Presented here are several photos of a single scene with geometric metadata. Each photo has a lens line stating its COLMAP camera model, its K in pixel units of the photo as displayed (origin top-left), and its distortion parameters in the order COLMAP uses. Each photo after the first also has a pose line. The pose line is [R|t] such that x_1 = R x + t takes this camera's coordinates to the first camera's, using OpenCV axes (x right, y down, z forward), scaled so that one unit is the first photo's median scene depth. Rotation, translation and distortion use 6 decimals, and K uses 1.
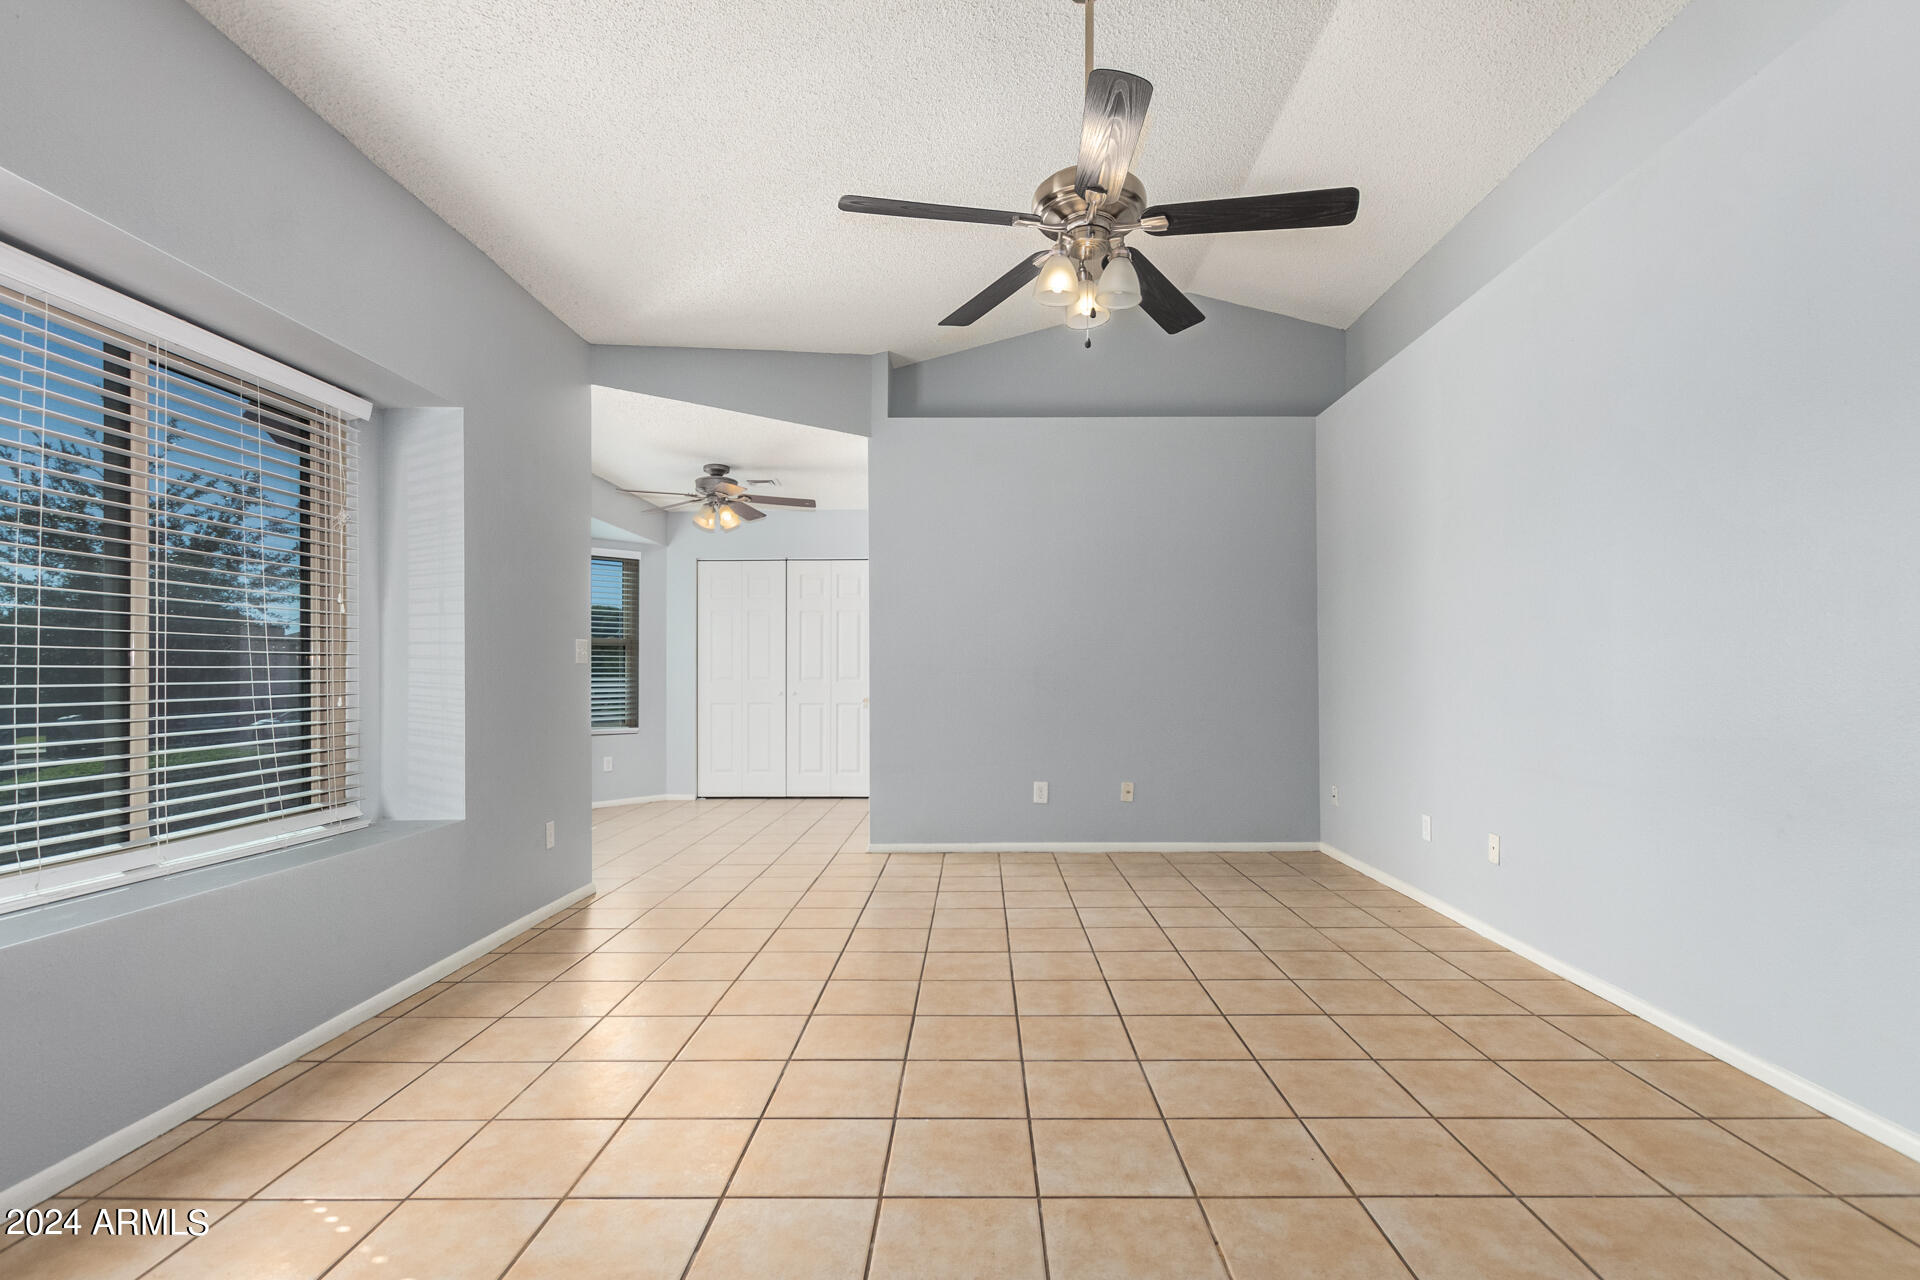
lens RADIAL K [[891.7, 0, 955.1], [0, 891.7, 670.0], [0, 0, 1]] dist [0.001725, -0.000488]
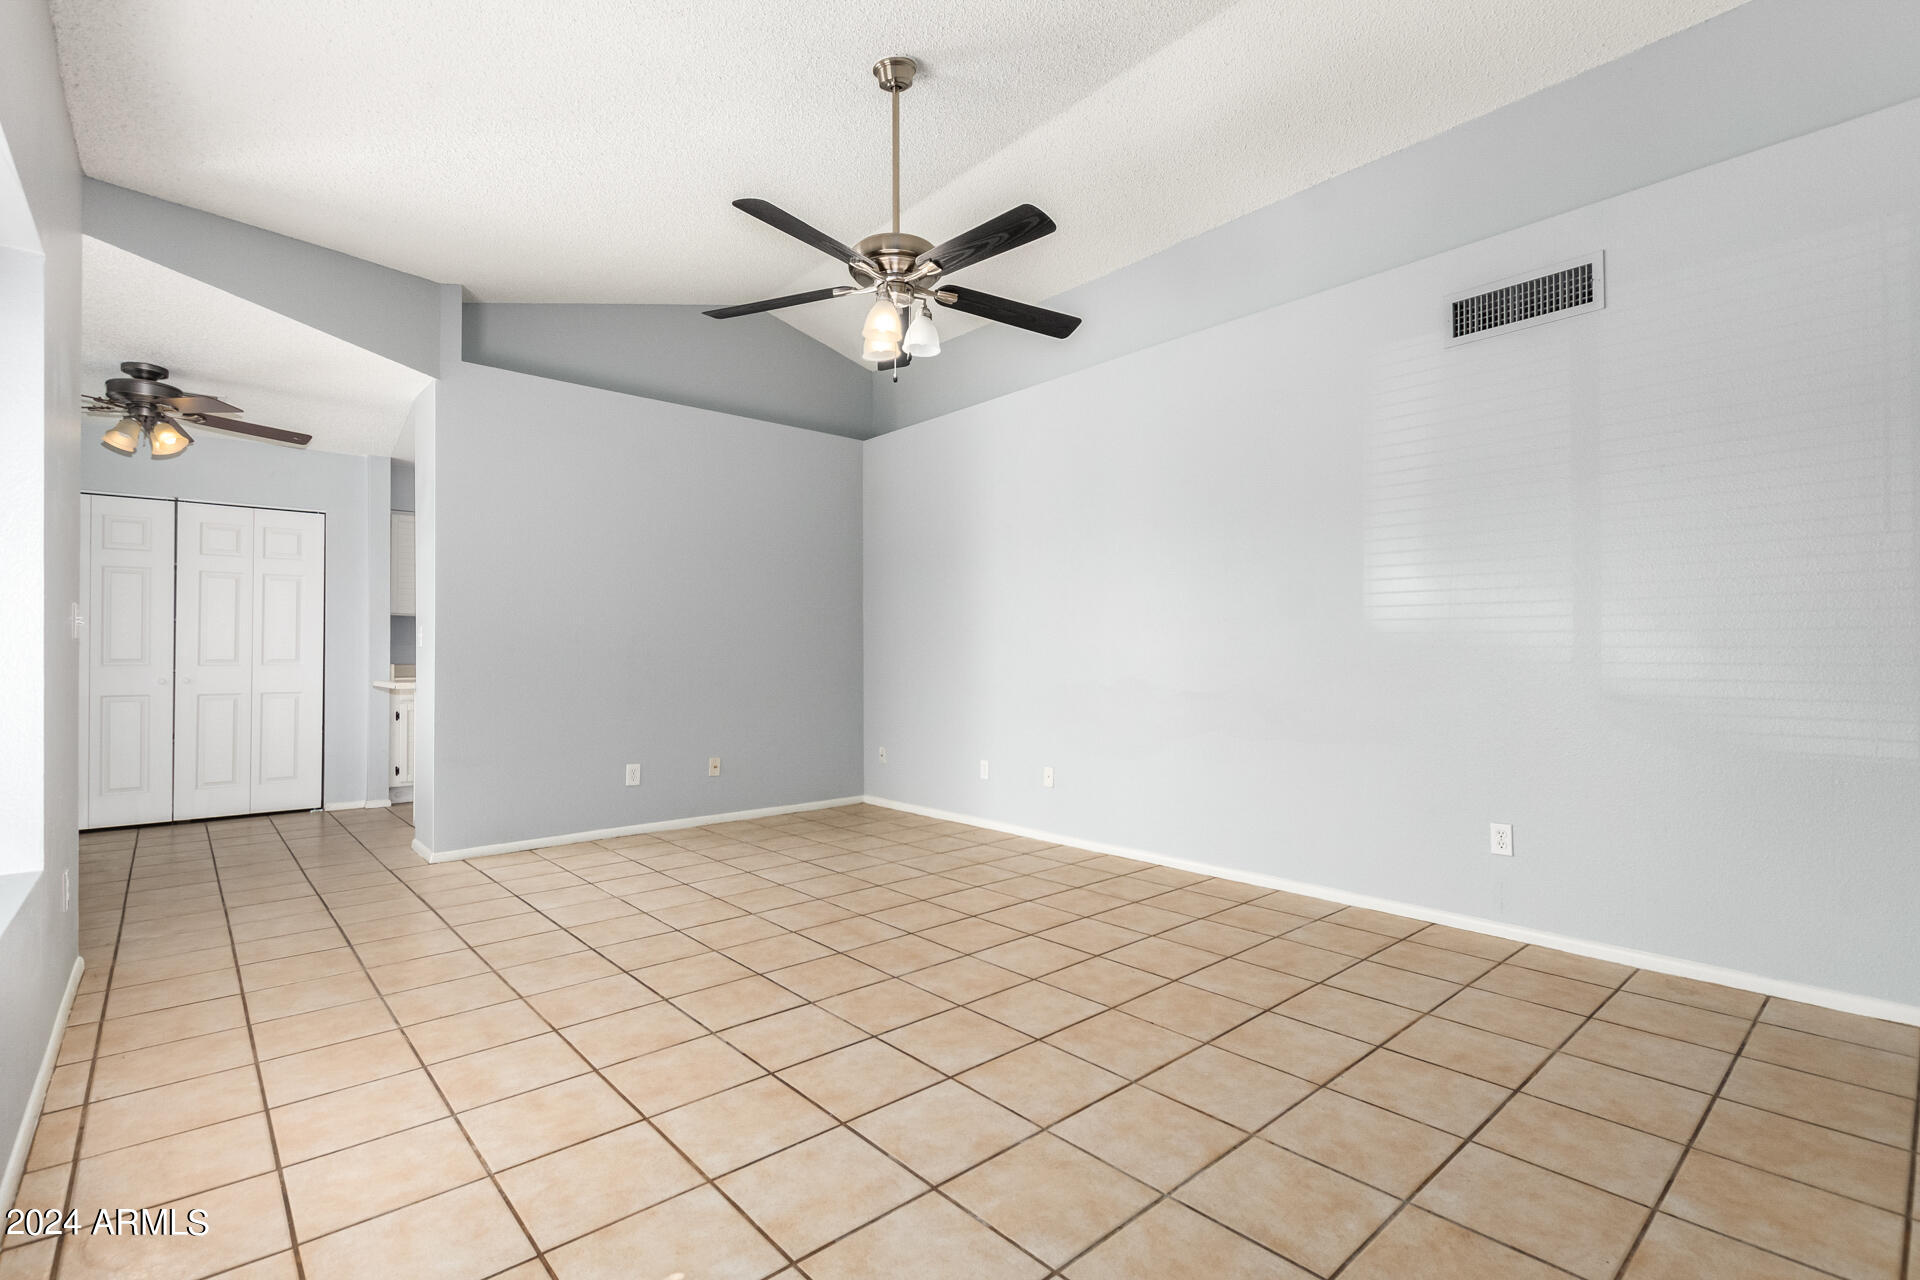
lens RADIAL K [[892.7, 0, 957.7], [0, 892.7, 649.2], [0, 0, 1]] dist [0.000081, -0.000347]
pose [[0.737680, 0.004850, 0.675133, -0.475333], [-0.002082, 0.999986, -0.004909, 0.003782], [-0.675148, 0.002216, 0.737679, 0.044335]]
